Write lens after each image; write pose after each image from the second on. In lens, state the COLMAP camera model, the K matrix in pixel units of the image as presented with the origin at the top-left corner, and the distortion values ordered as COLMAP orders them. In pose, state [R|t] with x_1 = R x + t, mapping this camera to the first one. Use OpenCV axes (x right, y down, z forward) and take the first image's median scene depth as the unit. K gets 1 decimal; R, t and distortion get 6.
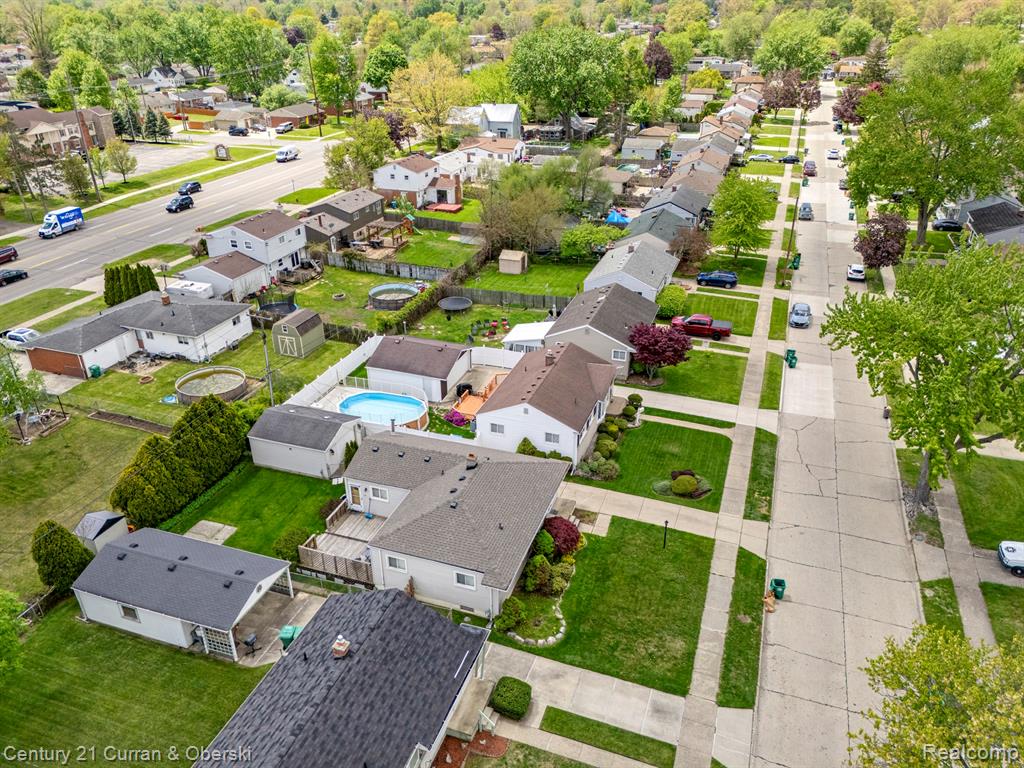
lens RADIAL K [[752.5, 0, 512.0], [0, 752.5, 384.0], [0, 0, 1]] dist [0.067893, -0.062464]
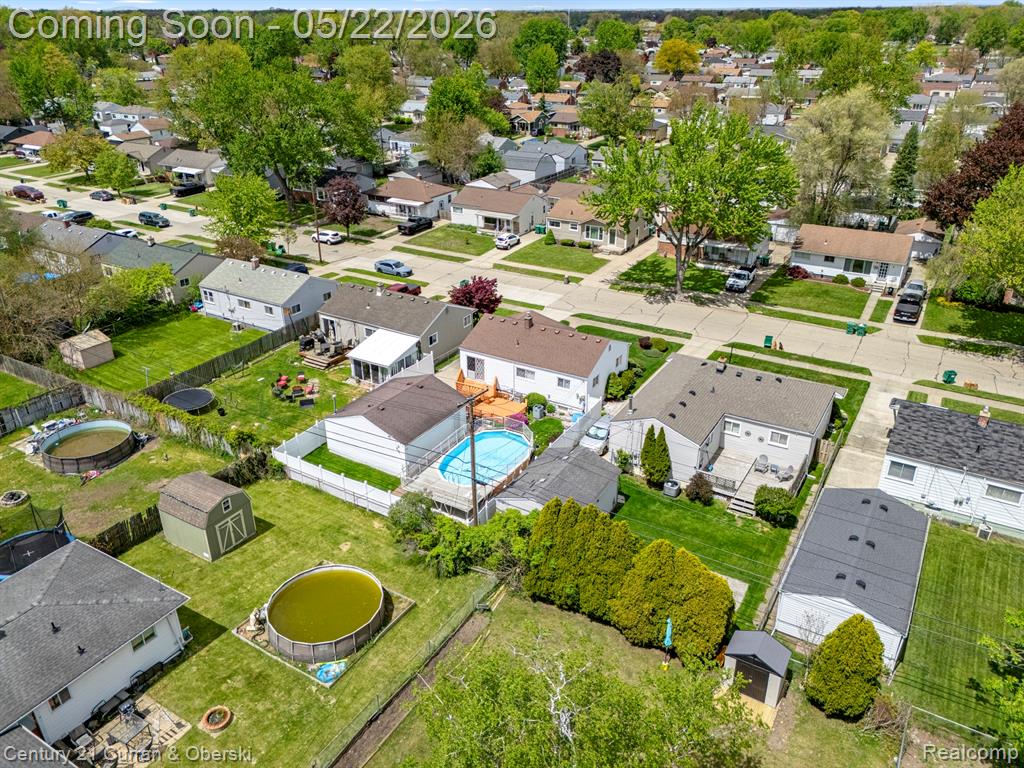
lens RADIAL K [[757.7, 0, 512.0], [0, 757.7, 384.0], [0, 0, 1]] dist [0.045409, -0.046885]
pose [[0.200801, -0.420299, 0.884888, -0.597312], [0.451182, 0.841460, 0.297288, -0.184120], [-0.869548, 0.339550, 0.358598, 0.462795]]
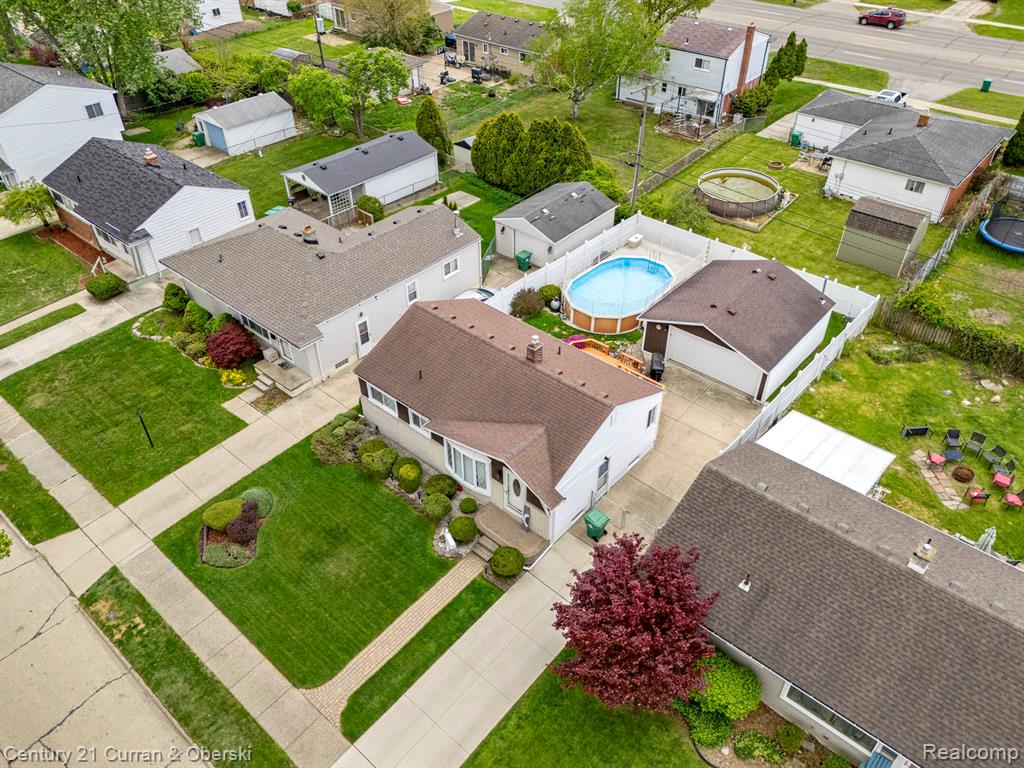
lens RADIAL K [[757.7, 0, 512.0], [0, 757.7, 384.0], [0, 0, 1]] dist [0.045409, -0.046885]
pose [[-0.366798, 0.591109, -0.718365, 0.307422], [-0.414754, 0.587293, 0.695030, -0.259954], [0.832729, 0.552881, 0.029747, 0.664569]]
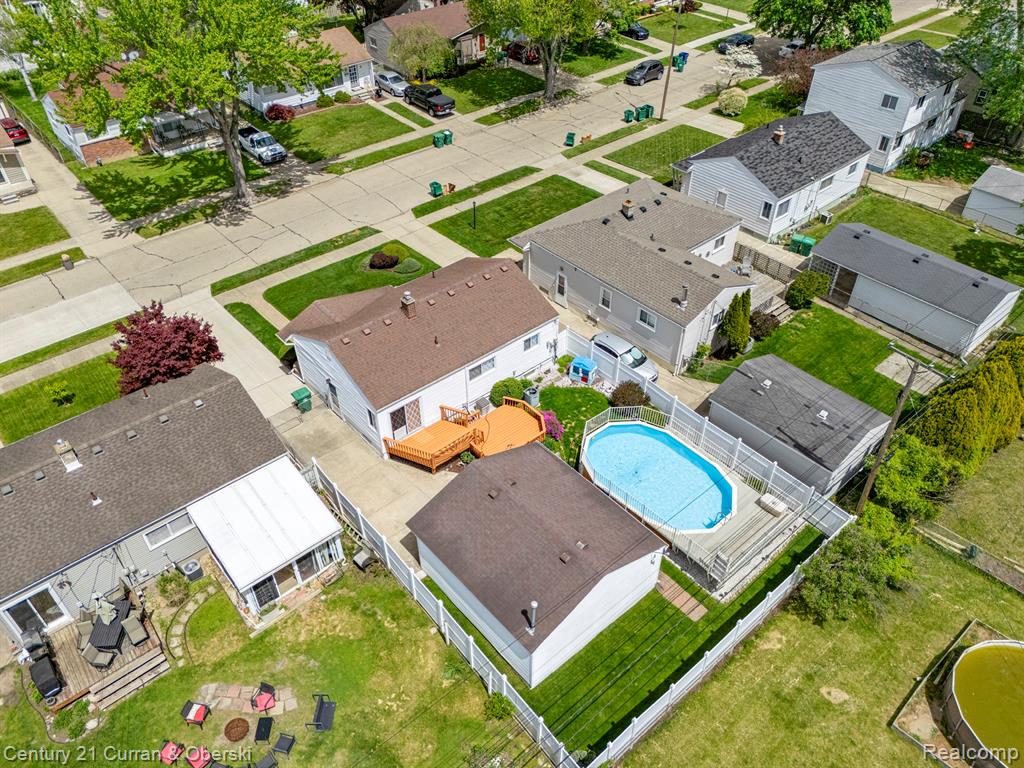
lens RADIAL K [[752.5, 0, 512.0], [0, 752.5, 384.0], [0, 0, 1]] dist [0.067893, -0.062464]
pose [[-0.870702, -0.308594, 0.382947, -0.191787], [0.235161, 0.422636, 0.875259, -0.360242], [-0.431947, 0.852143, -0.295420, 0.813318]]
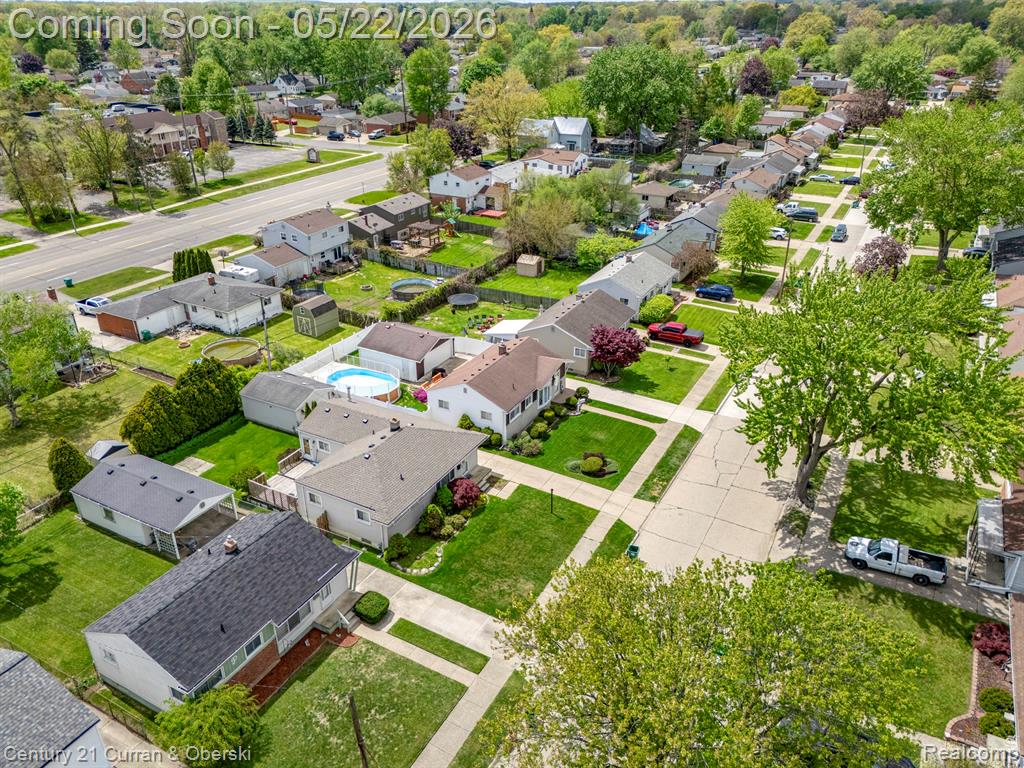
lens RADIAL K [[752.5, 0, 512.0], [0, 752.5, 384.0], [0, 0, 1]] dist [0.067893, -0.062464]
pose [[0.986871, 0.076569, -0.142209, 0.155928], [-0.077877, 0.996956, -0.003646, 0.015203], [0.141497, 0.014673, 0.989830, -0.082940]]
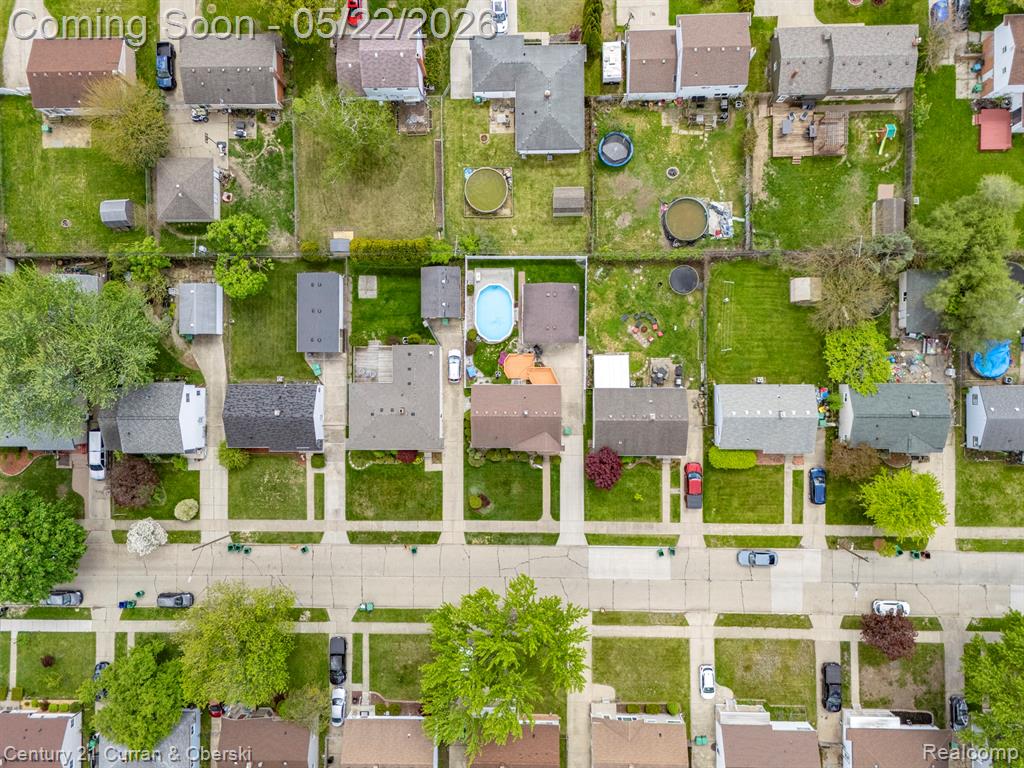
lens RADIAL K [[752.5, 0, 512.0], [0, 752.5, 384.0], [0, 0, 1]] dist [0.067893, -0.062464]
pose [[0.333625, 0.942701, -0.003136, -0.008341], [-0.410048, 0.148111, 0.899958, -0.983928], [0.848855, -0.298963, 0.435965, 0.203876]]
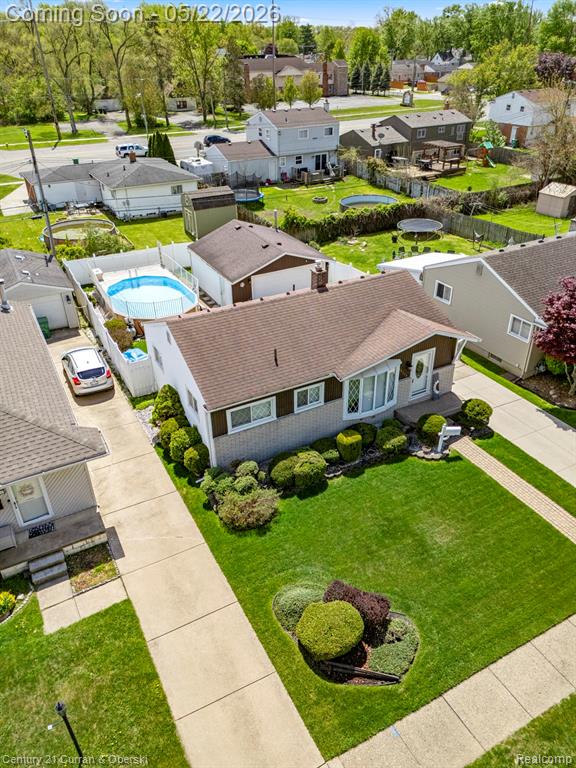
lens RADIAL K [[564.4, 0, 288.0], [0, 564.4, 384.0], [0, 0, 1]] dist [0.067893, -0.062464]
pose [[0.742128, 0.340161, -0.577526, 0.201855], [-0.293915, 0.939544, 0.175703, -0.017906], [0.602378, 0.039350, 0.797241, 0.447076]]
